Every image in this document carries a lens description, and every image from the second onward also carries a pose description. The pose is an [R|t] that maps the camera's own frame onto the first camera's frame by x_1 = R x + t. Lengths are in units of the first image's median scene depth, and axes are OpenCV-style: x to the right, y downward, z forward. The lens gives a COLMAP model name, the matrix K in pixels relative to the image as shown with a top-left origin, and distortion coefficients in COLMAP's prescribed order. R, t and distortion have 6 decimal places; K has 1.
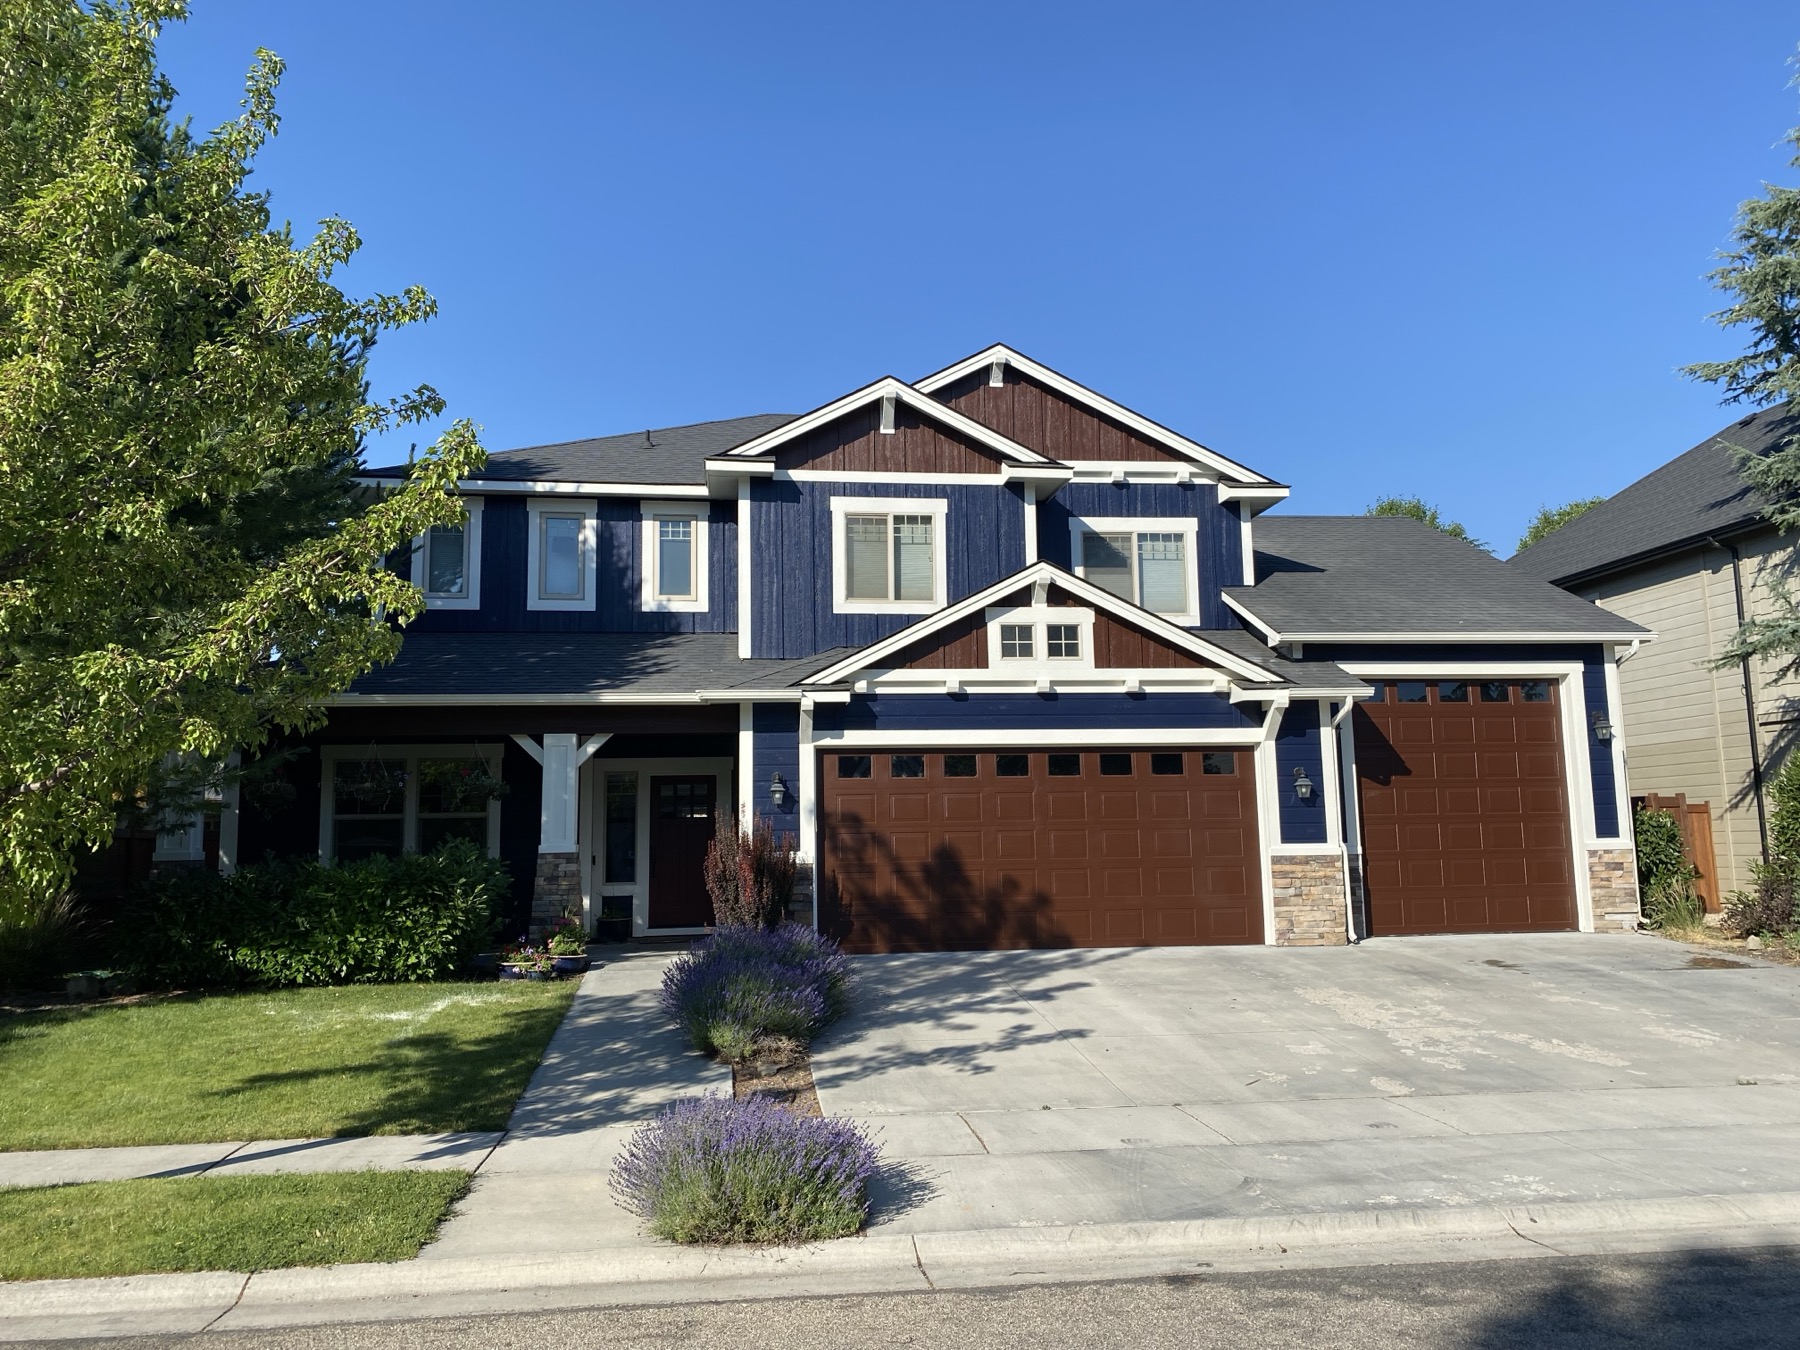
lens RADIAL K [[1386.5, 0, 898.3], [0, 1386.5, 632.8], [0, 0, 1]] dist [0.031118, -0.023478]
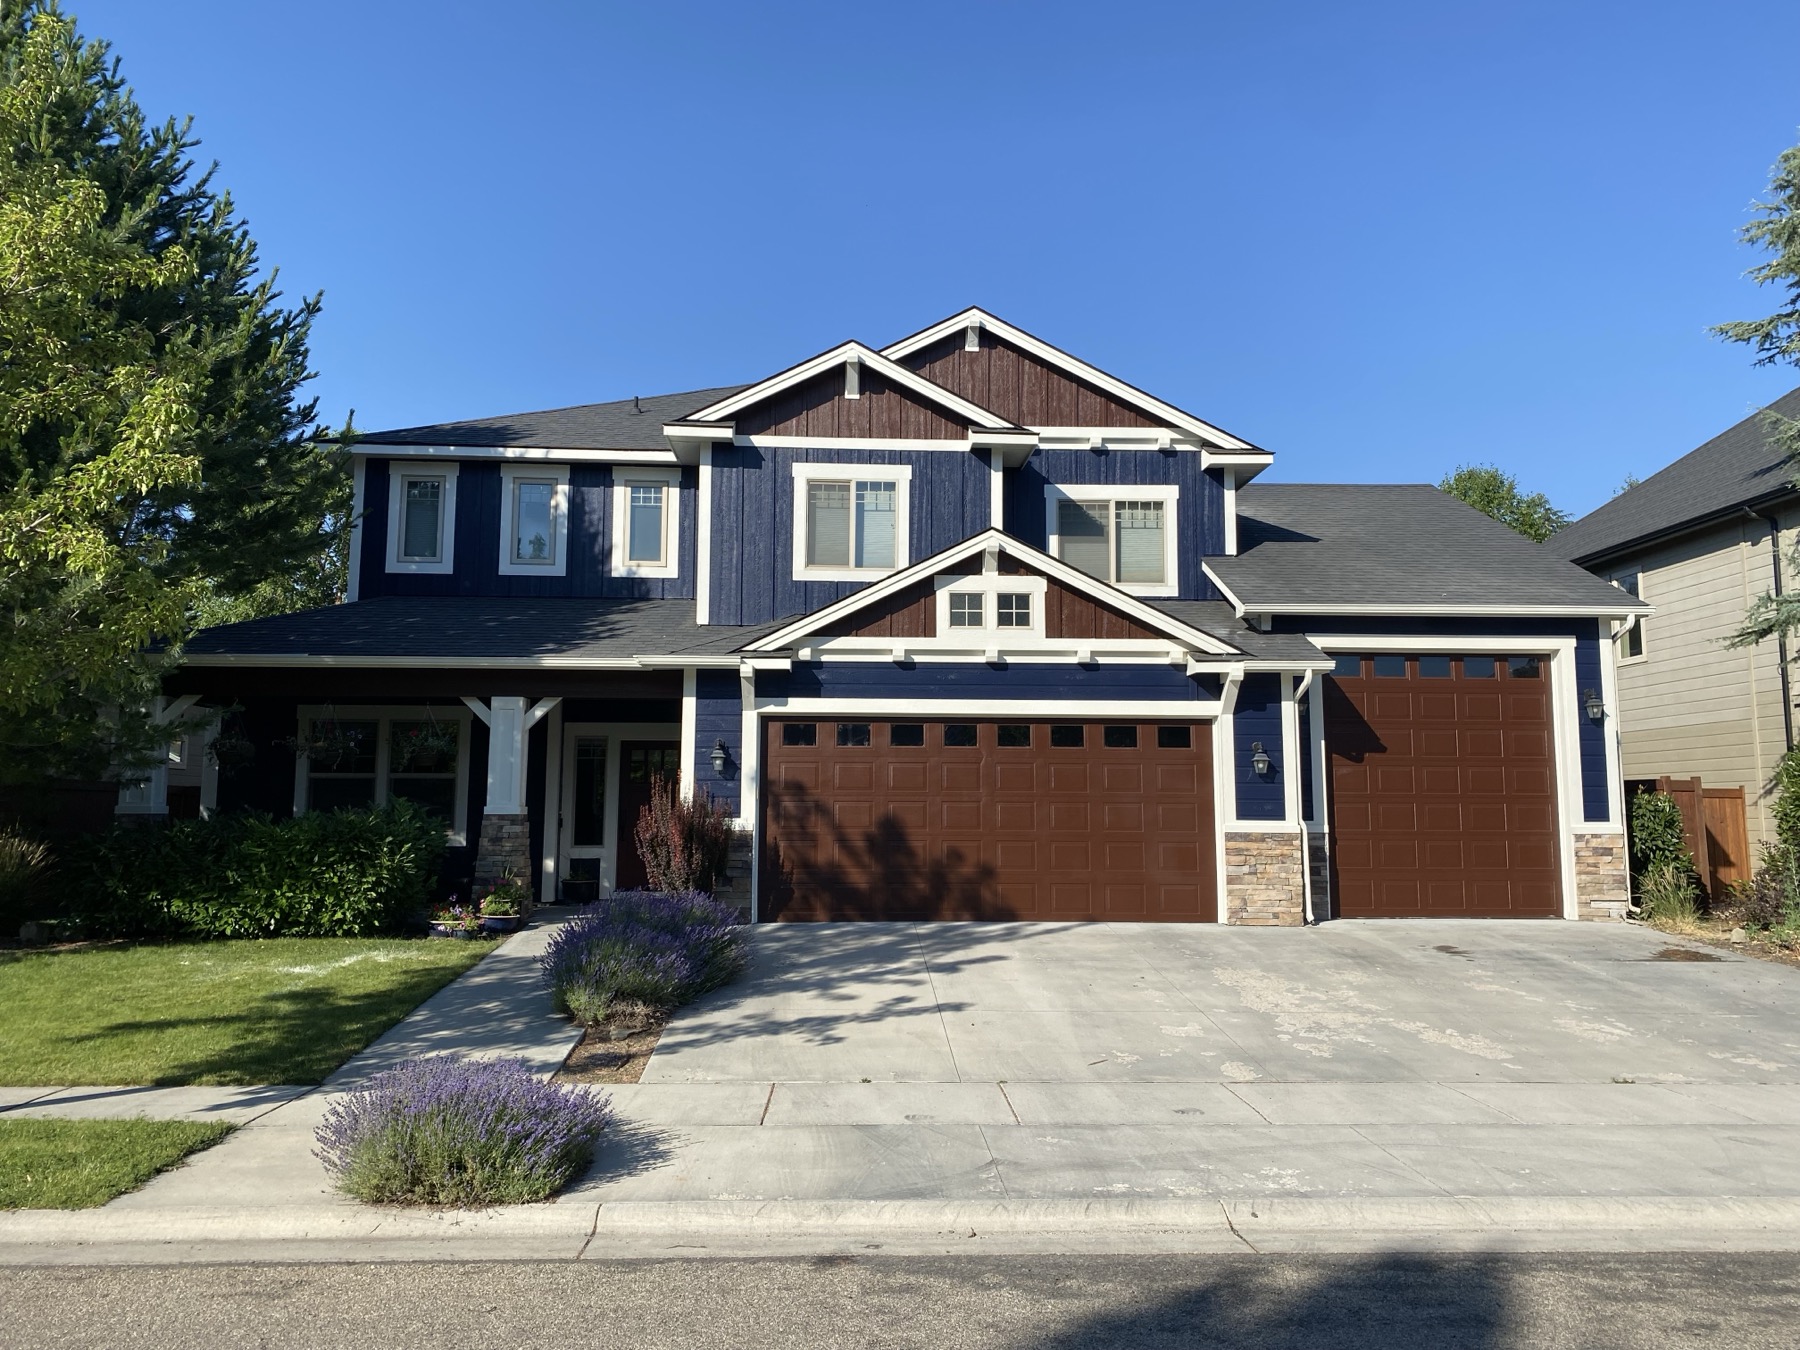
lens RADIAL K [[1386.5, 0, 910.6], [0, 1386.5, 626.3], [0, 0, 1]] dist [0.031118, -0.023478]
pose [[0.996797, 0.010150, -0.079330, 0.124360], [-0.008833, 0.999818, 0.016933, 0.001537], [0.079487, -0.016178, 0.996705, 0.015537]]
